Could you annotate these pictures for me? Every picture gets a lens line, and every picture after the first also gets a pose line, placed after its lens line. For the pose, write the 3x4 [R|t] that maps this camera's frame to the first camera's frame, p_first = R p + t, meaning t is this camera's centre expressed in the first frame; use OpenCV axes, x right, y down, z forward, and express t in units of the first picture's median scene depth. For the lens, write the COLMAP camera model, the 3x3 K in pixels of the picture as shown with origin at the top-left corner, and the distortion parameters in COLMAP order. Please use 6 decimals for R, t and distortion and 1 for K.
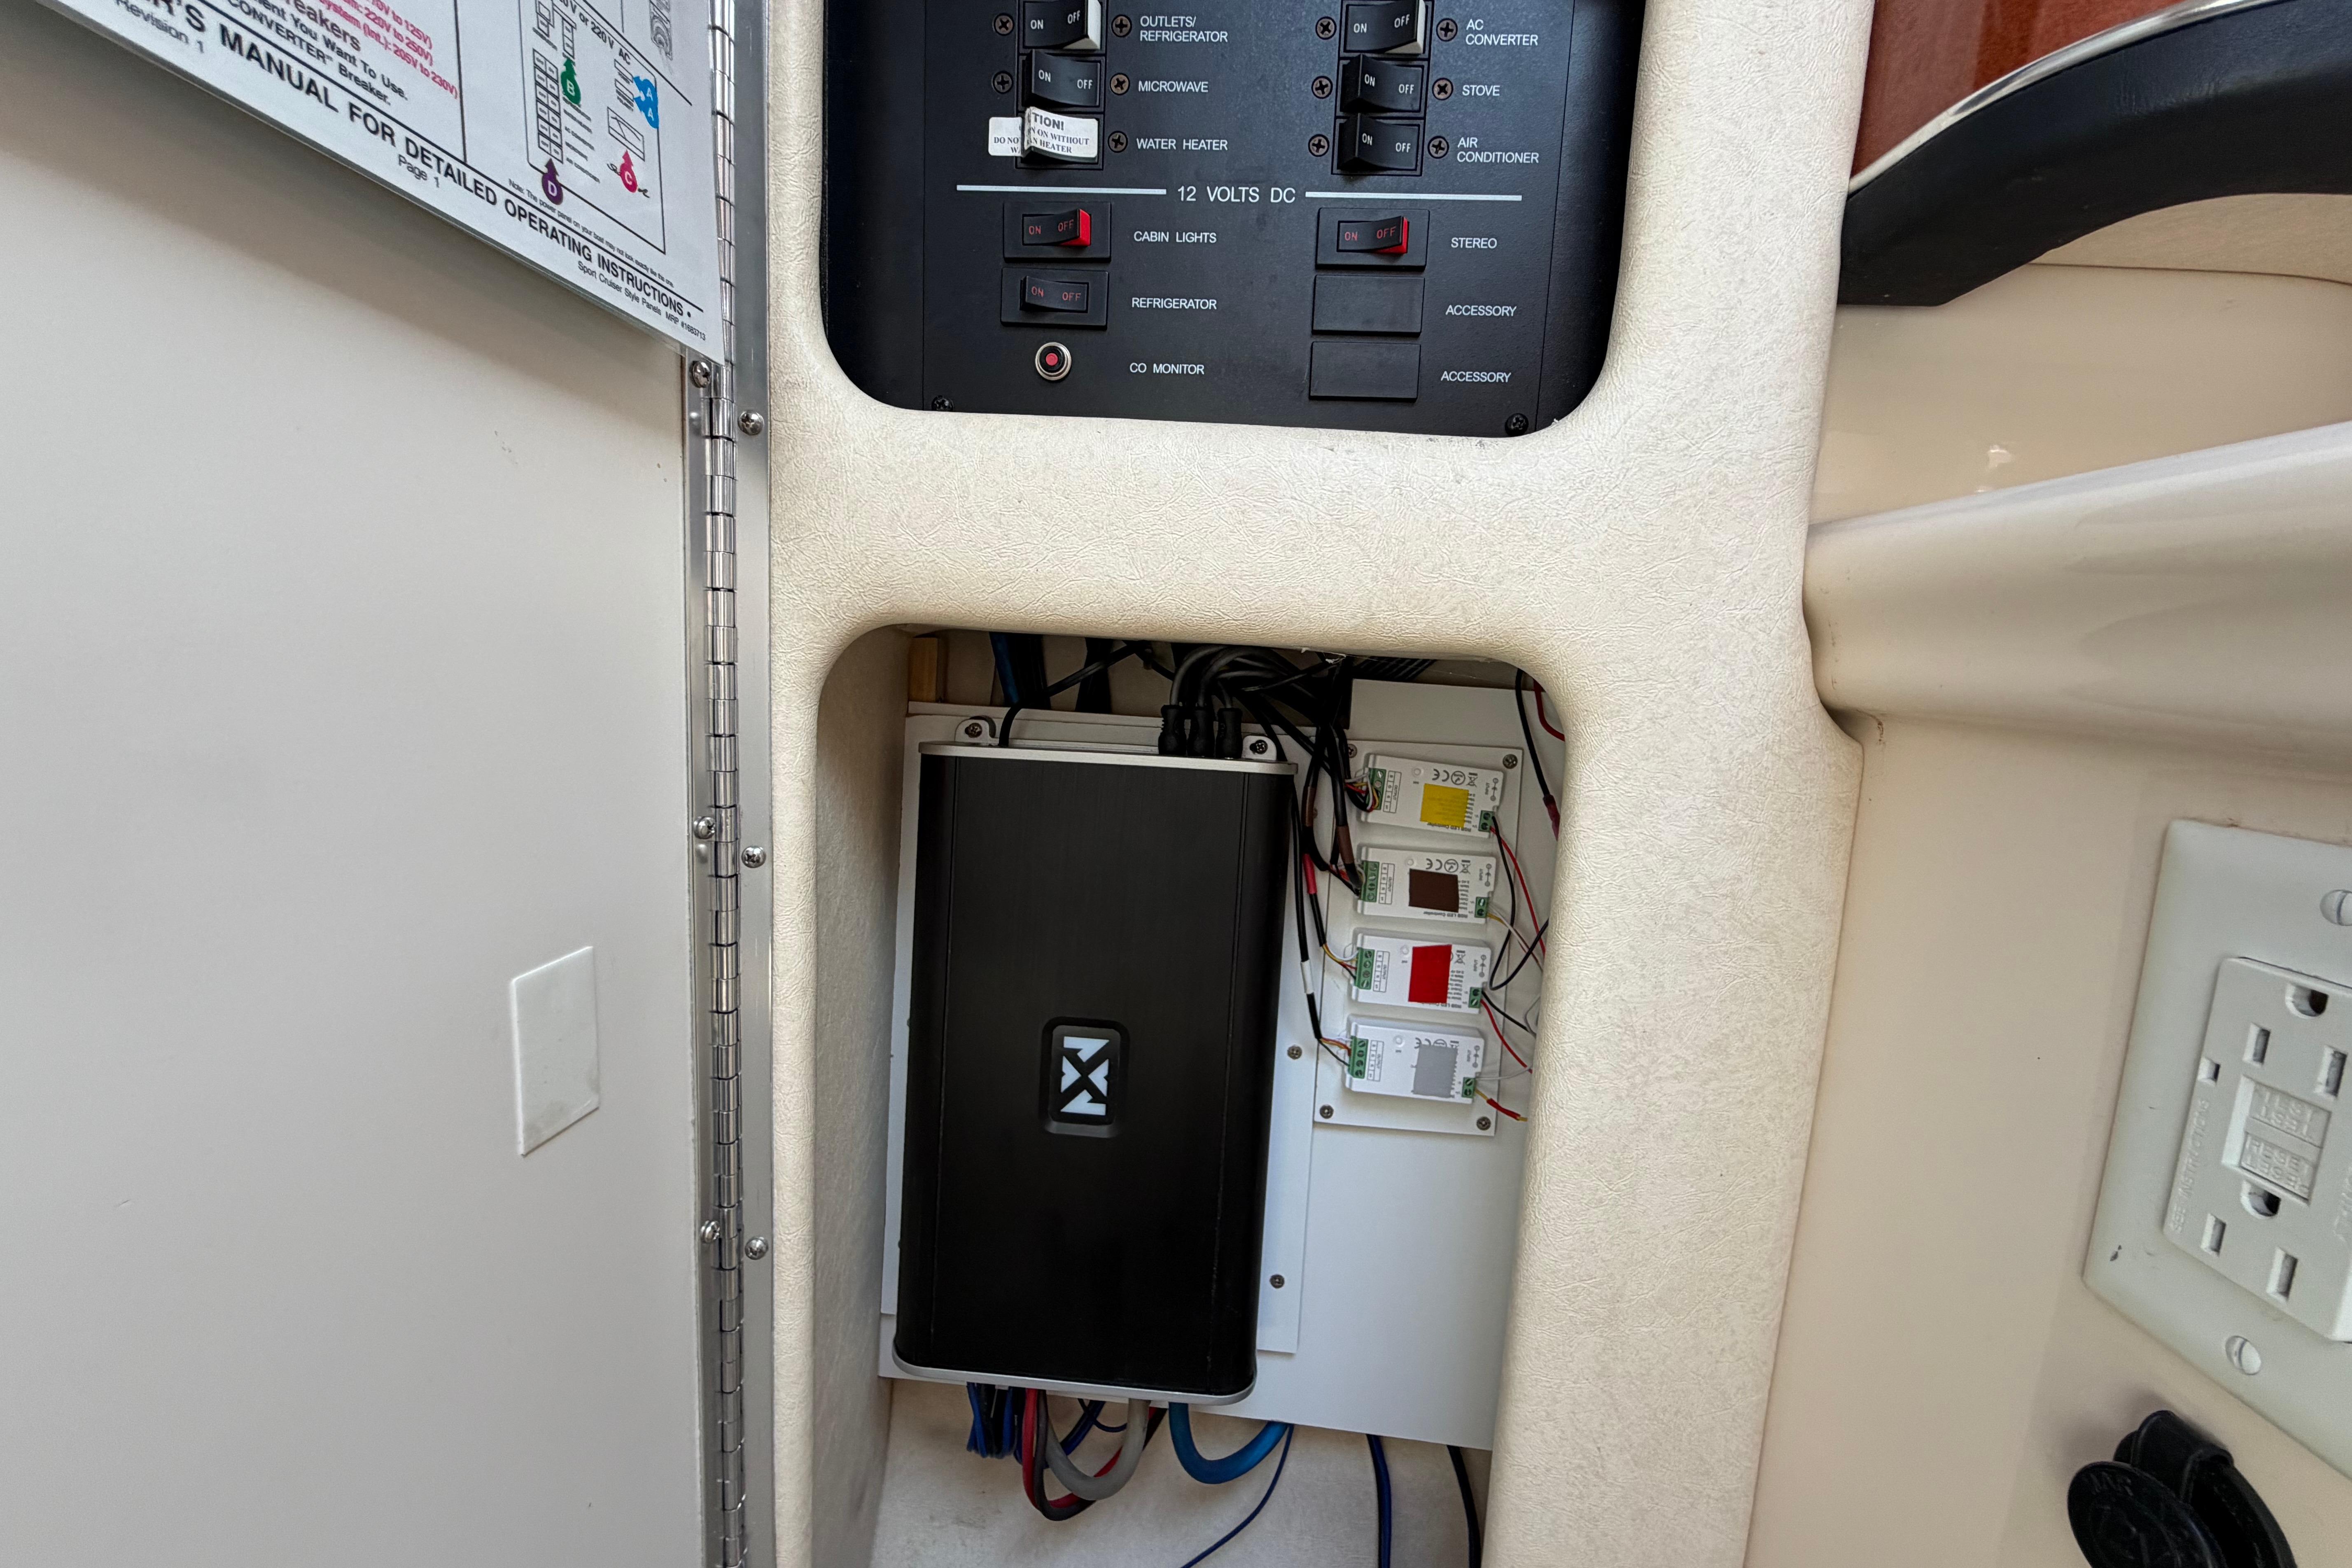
lens RADIAL K [[972.3, 0, 1166.4], [0, 972.3, 780.8], [0, 0, 1]] dist [-0.000283, -0.000136]
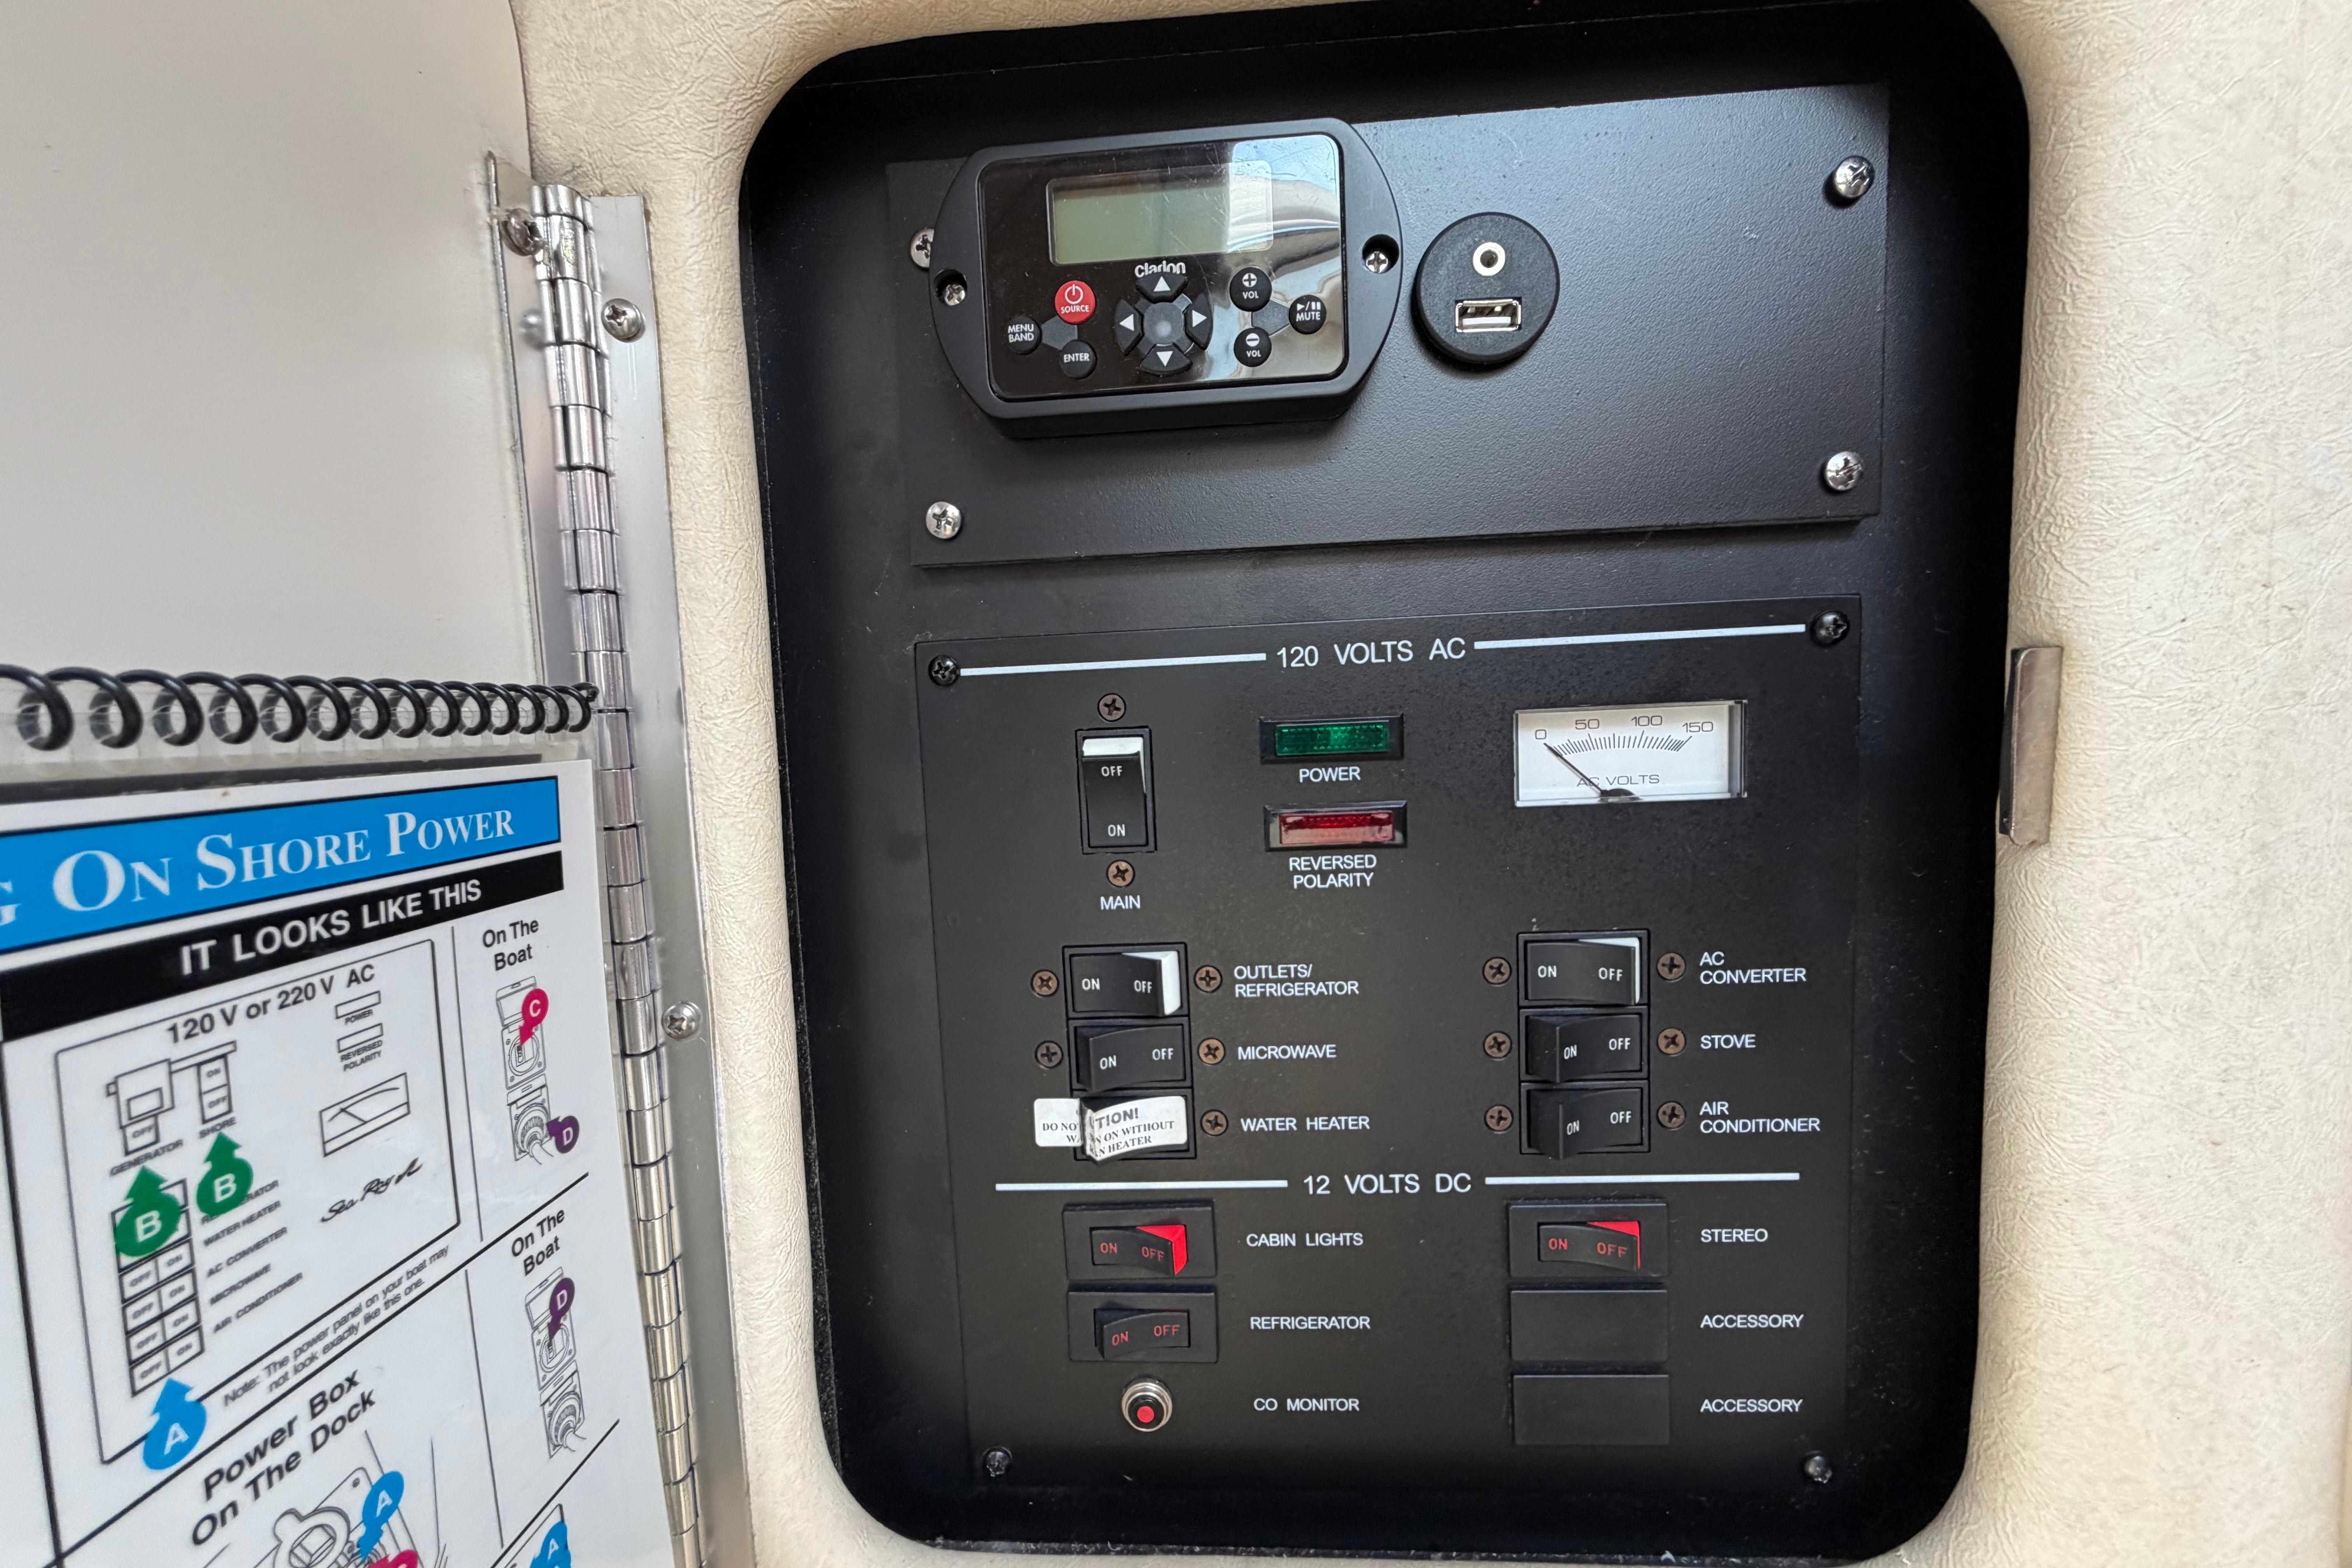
lens RADIAL K [[972.3, 0, 1166.4], [0, 972.3, 780.8], [0, 0, 1]] dist [-0.000283, -0.000136]
pose [[0.995934, -0.086014, -0.026776, -0.044743], [0.084625, 0.995193, -0.049297, -0.883318], [0.030888, 0.046831, 0.998425, 0.272861]]
